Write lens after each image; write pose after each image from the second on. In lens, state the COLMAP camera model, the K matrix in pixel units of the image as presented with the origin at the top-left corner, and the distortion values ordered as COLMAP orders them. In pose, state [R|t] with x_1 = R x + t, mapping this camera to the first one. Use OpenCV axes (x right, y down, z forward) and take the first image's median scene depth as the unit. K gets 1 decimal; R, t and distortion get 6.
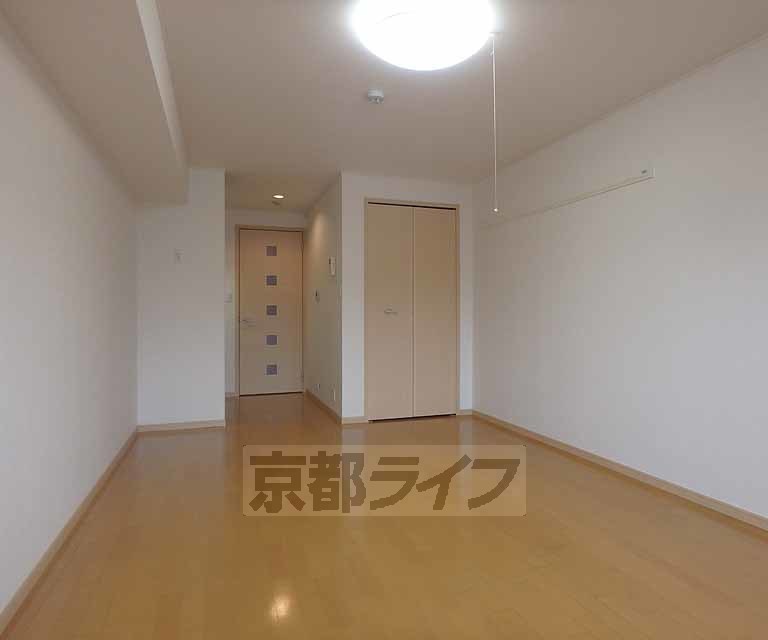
lens RADIAL K [[533.9, 0, 384.0], [0, 533.9, 320.0], [0, 0, 1]] dist [-0.050215, -0.001170]
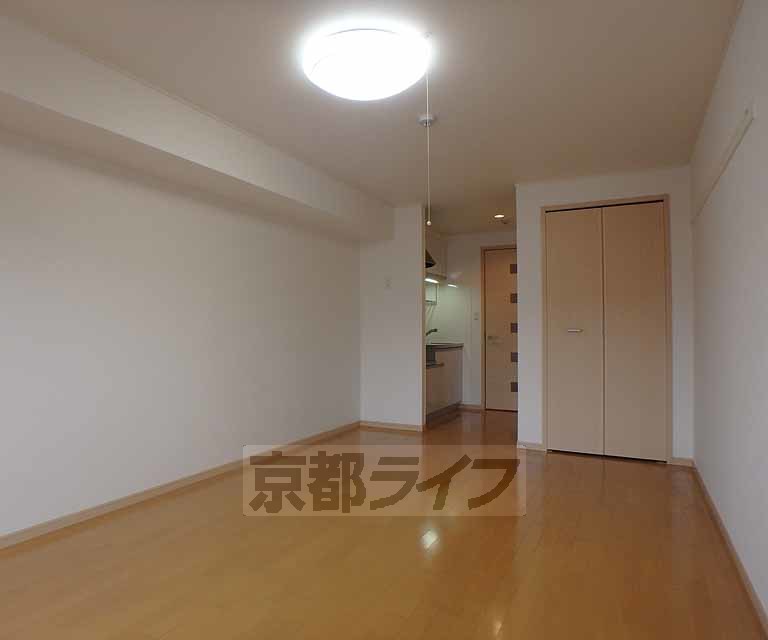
lens RADIAL K [[533.9, 0, 384.0], [0, 533.9, 320.0], [0, 0, 1]] dist [-0.050215, -0.001170]
pose [[0.649310, -0.009904, -0.760460, 0.472108], [-0.007352, 0.999787, -0.019298, -0.013184], [0.760489, 0.018121, 0.649098, 0.190735]]
